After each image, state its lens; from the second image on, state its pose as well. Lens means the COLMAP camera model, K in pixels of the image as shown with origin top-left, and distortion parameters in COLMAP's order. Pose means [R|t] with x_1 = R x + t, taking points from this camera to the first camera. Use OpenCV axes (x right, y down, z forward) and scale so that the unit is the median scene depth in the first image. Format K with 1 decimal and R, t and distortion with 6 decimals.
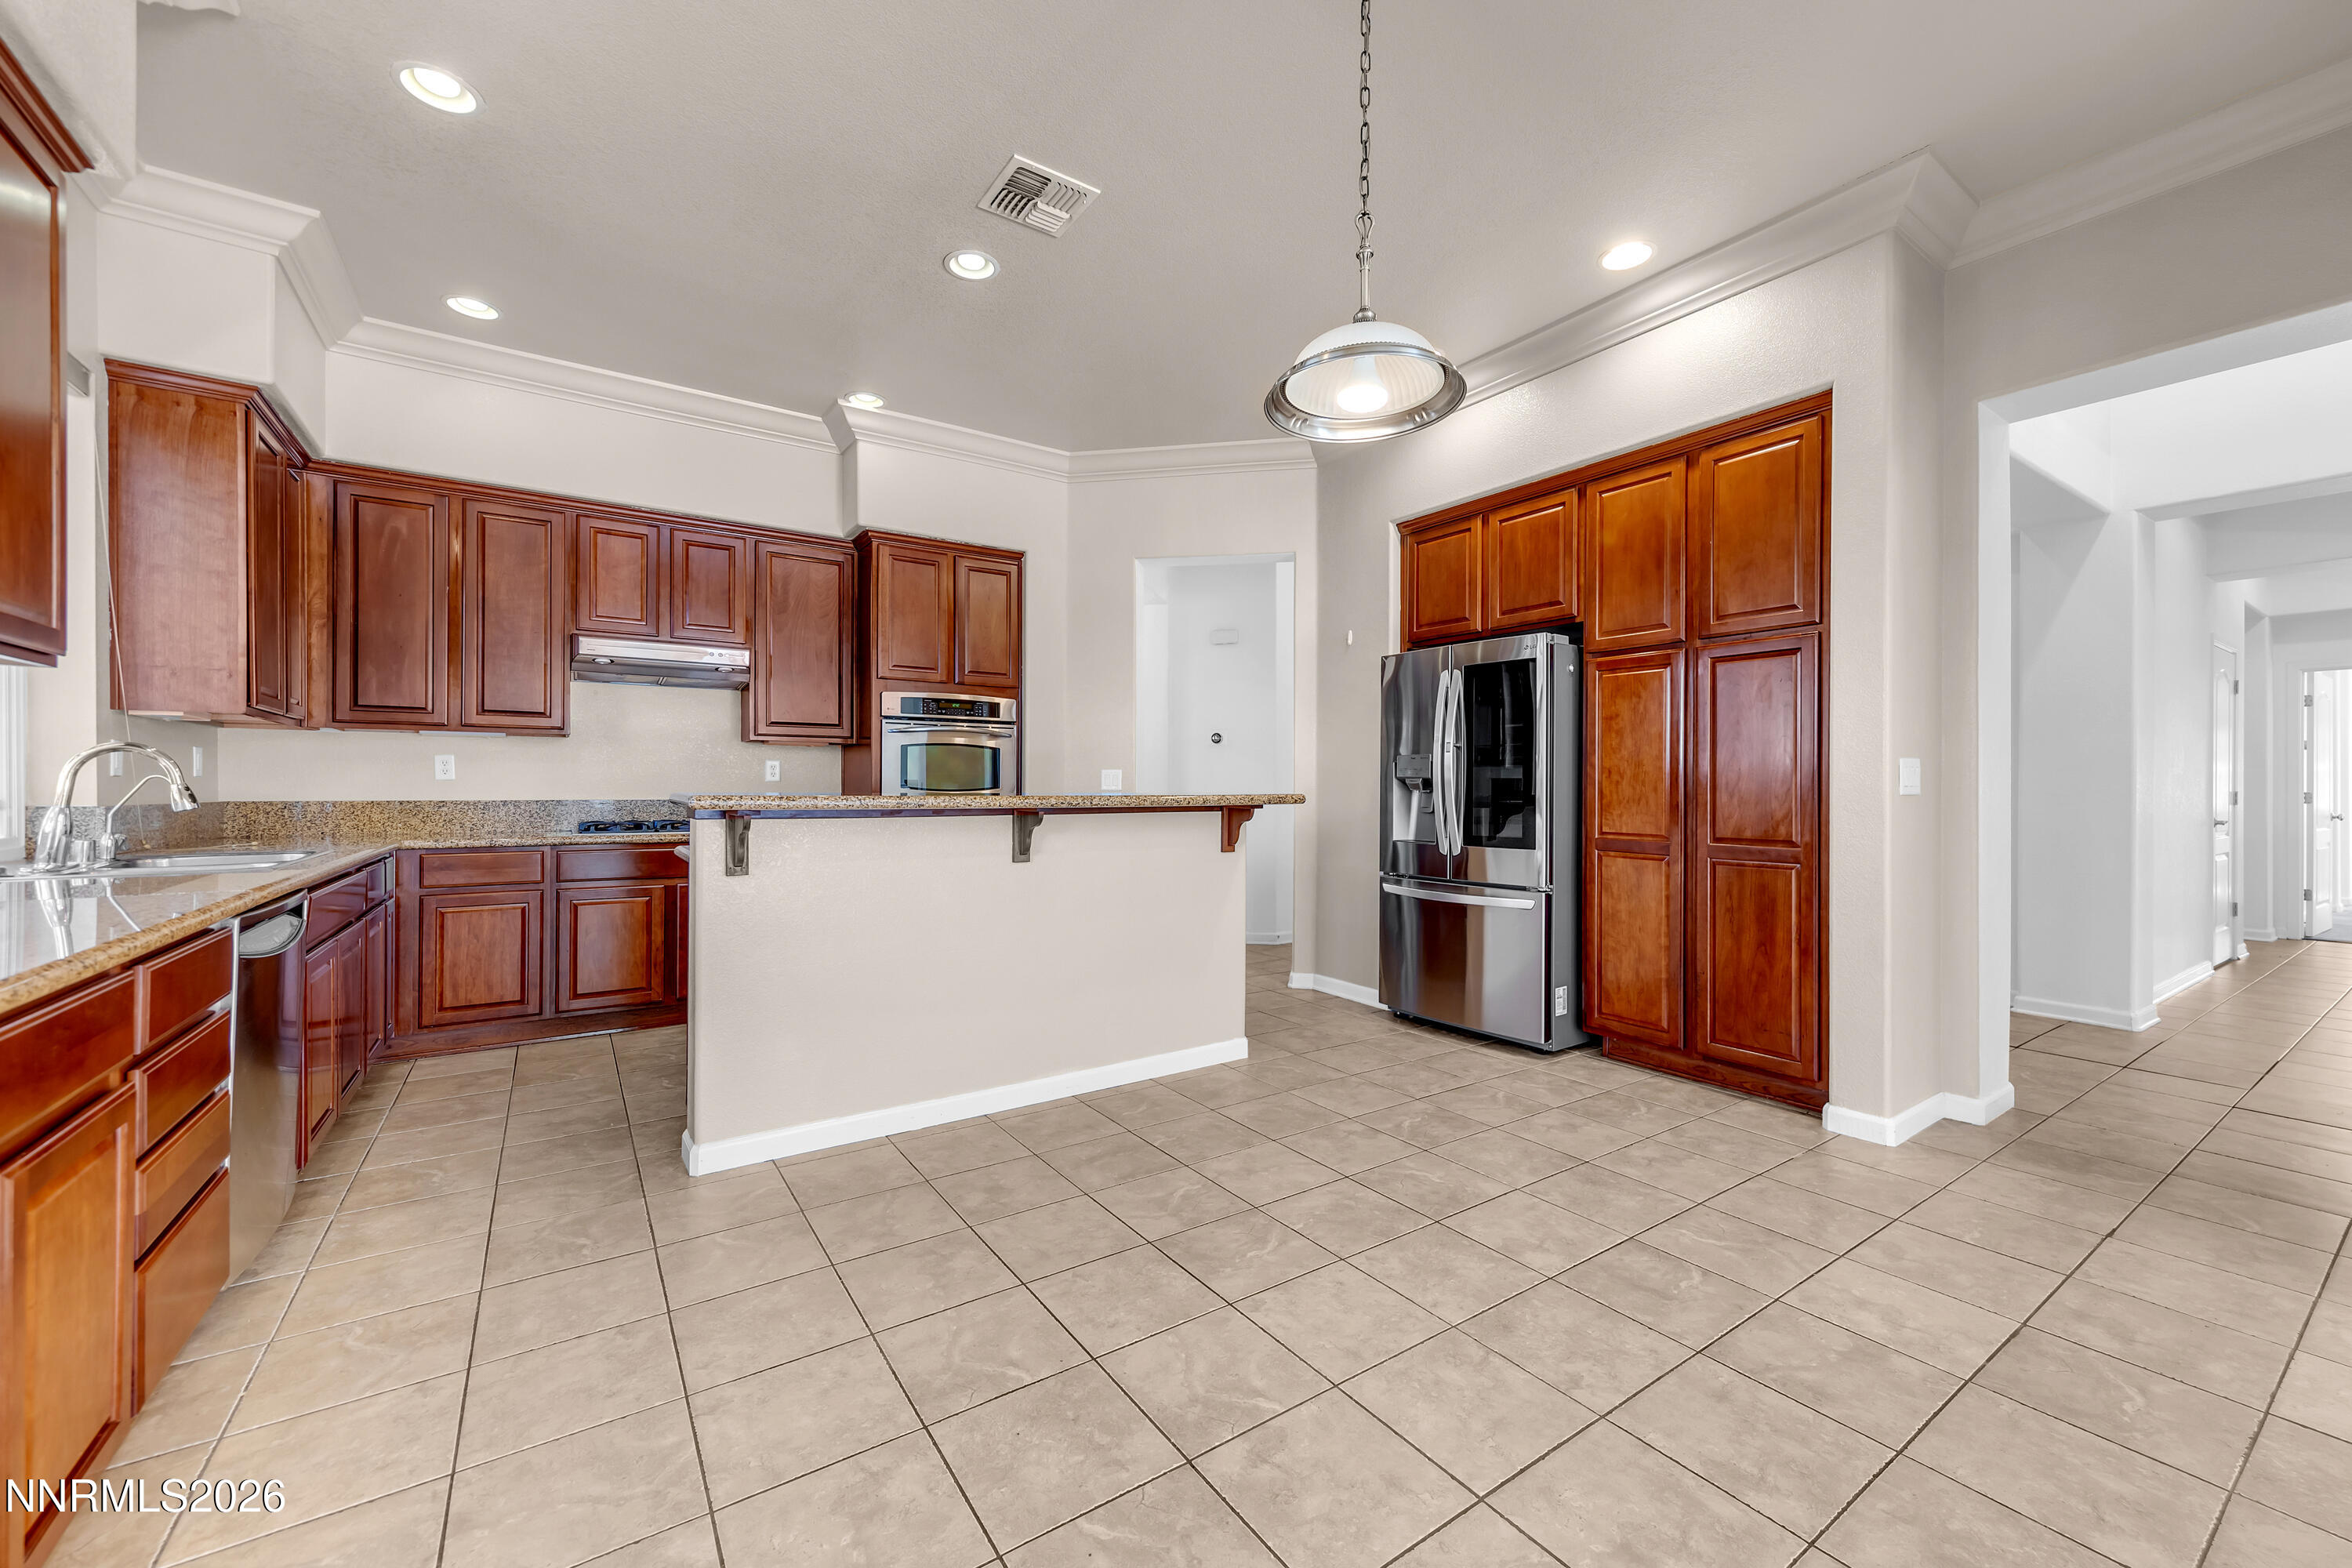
lens RADIAL K [[919.2, 0, 1182.5], [0, 919.2, 782.4], [0, 0, 1]] dist [0.007808, 0.000040]
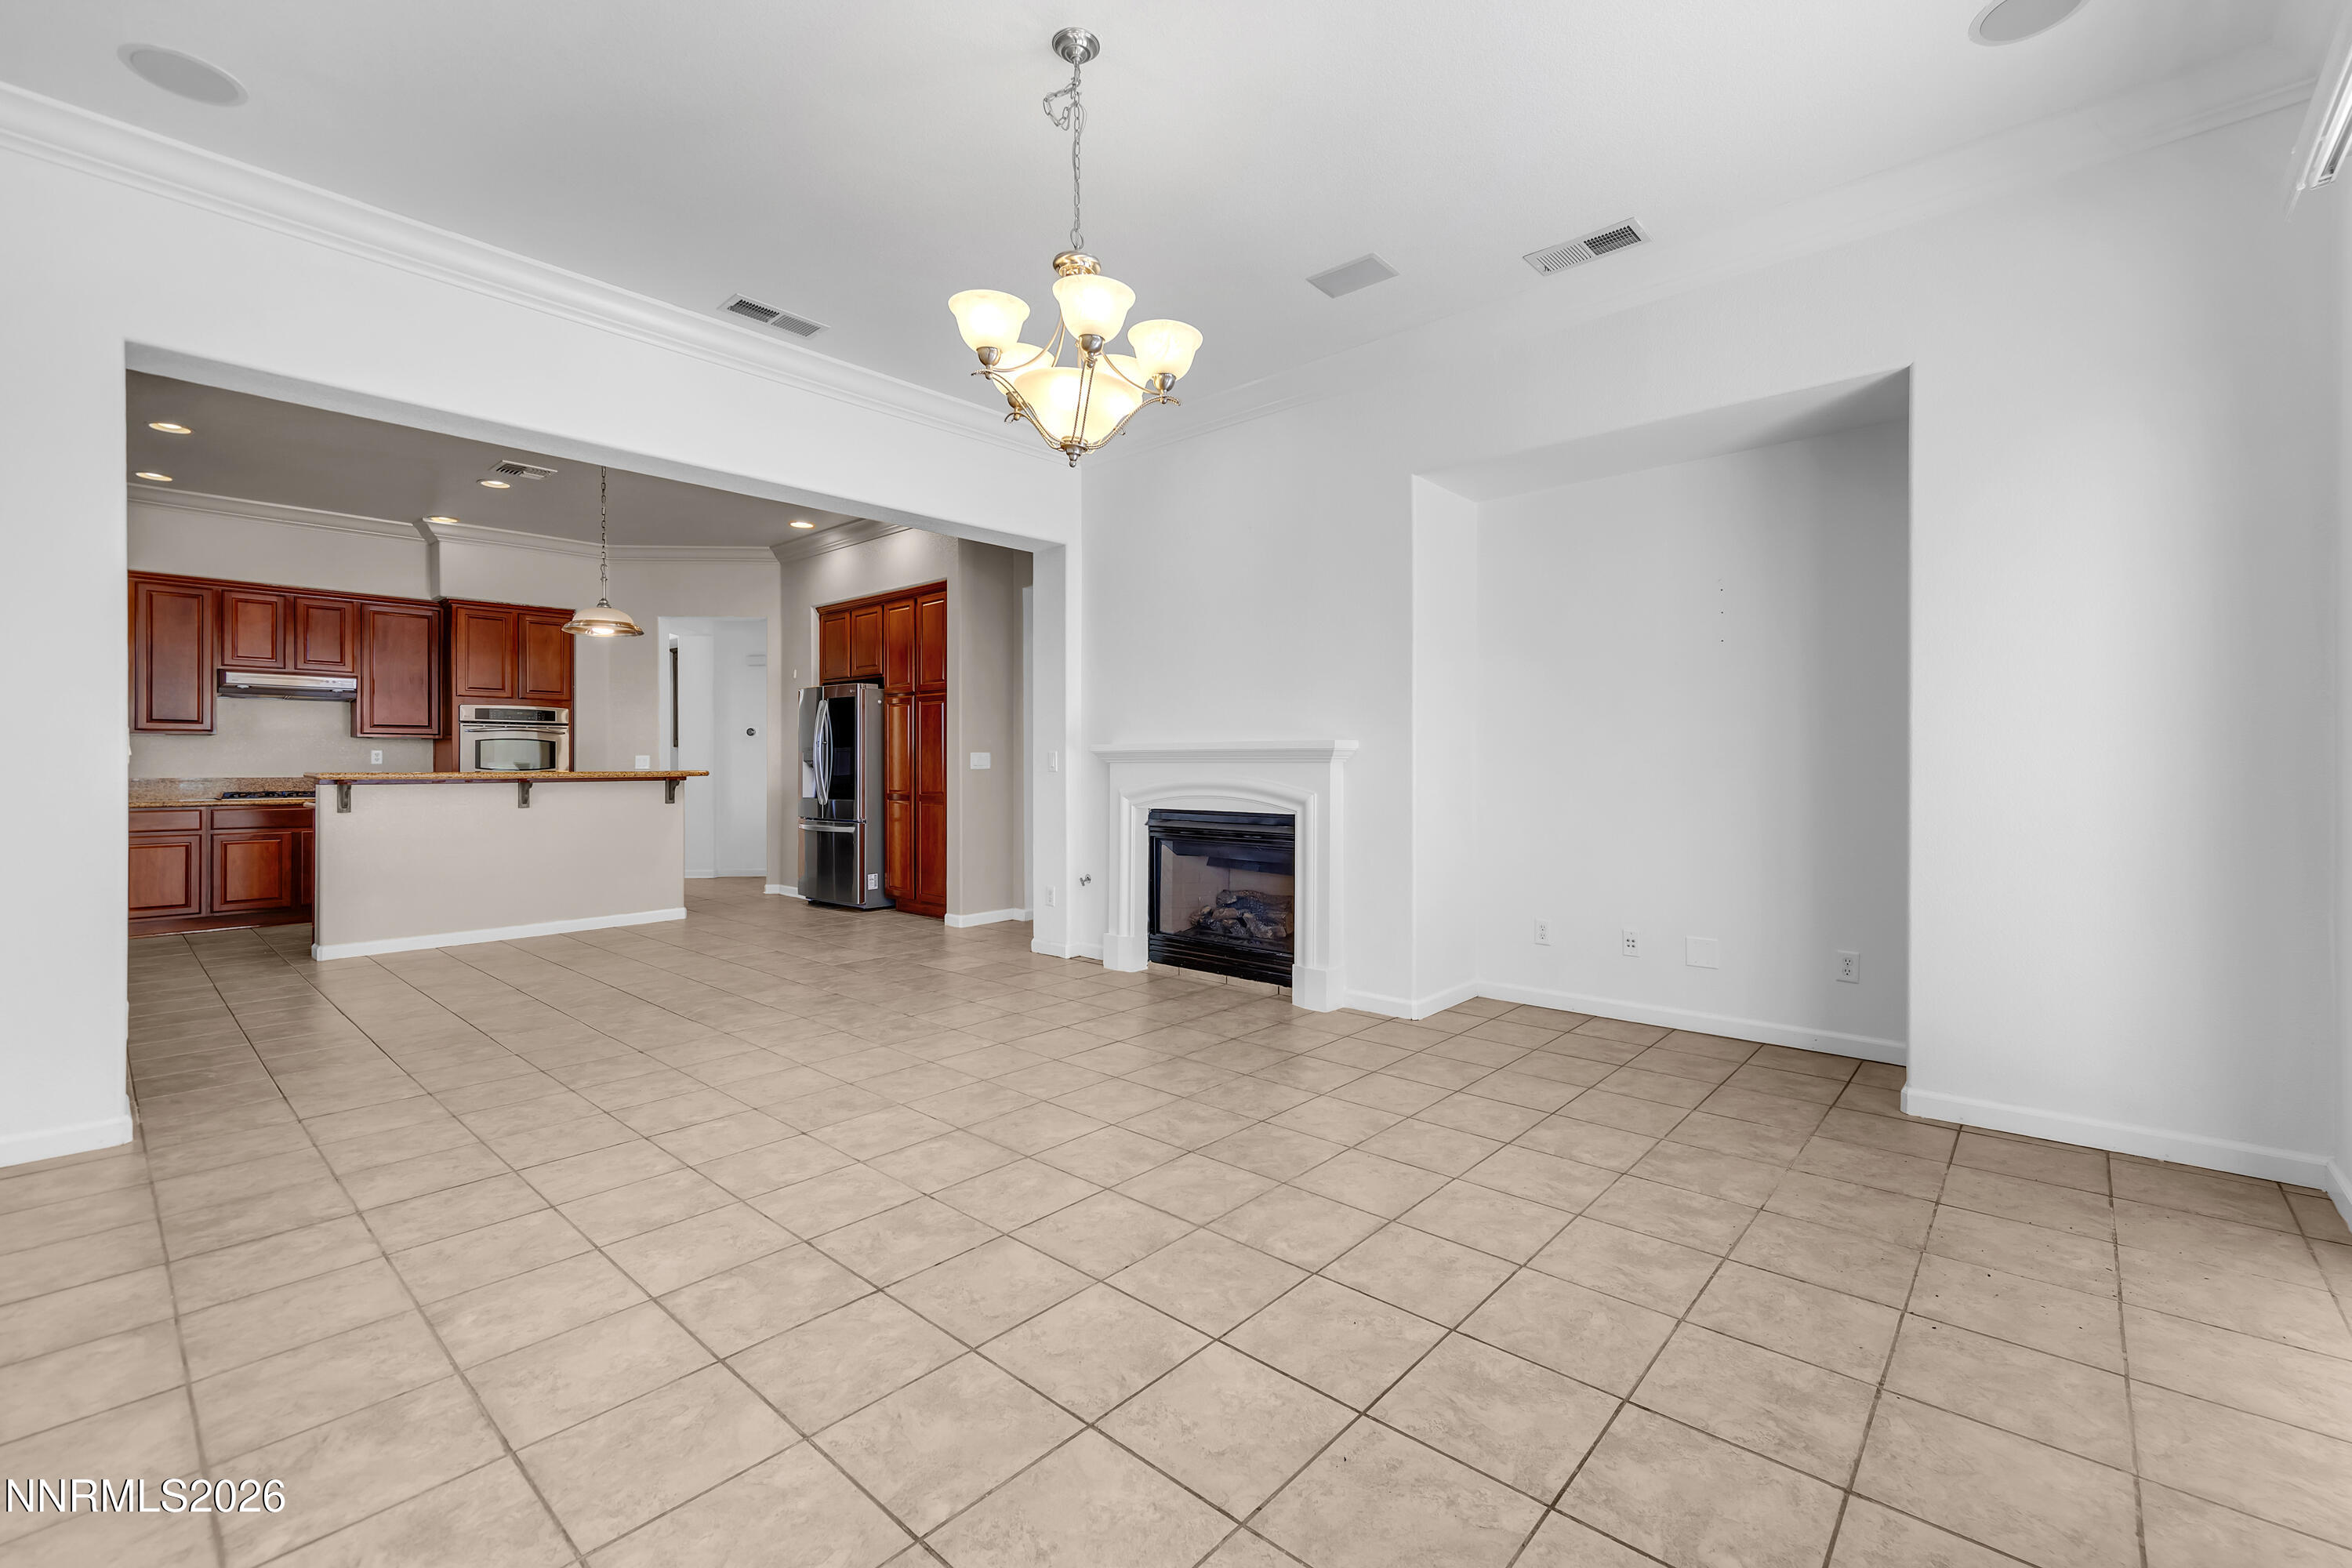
lens RADIAL K [[987.8, 0, 1181.9], [0, 987.8, 760.9], [0, 0, 1]] dist [0.008343, -0.000440]
pose [[0.971100, -0.002958, 0.238655, 0.469014], [0.002786, 0.999996, 0.001058, -0.004974], [-0.238657, -0.000362, 0.971104, -0.932868]]
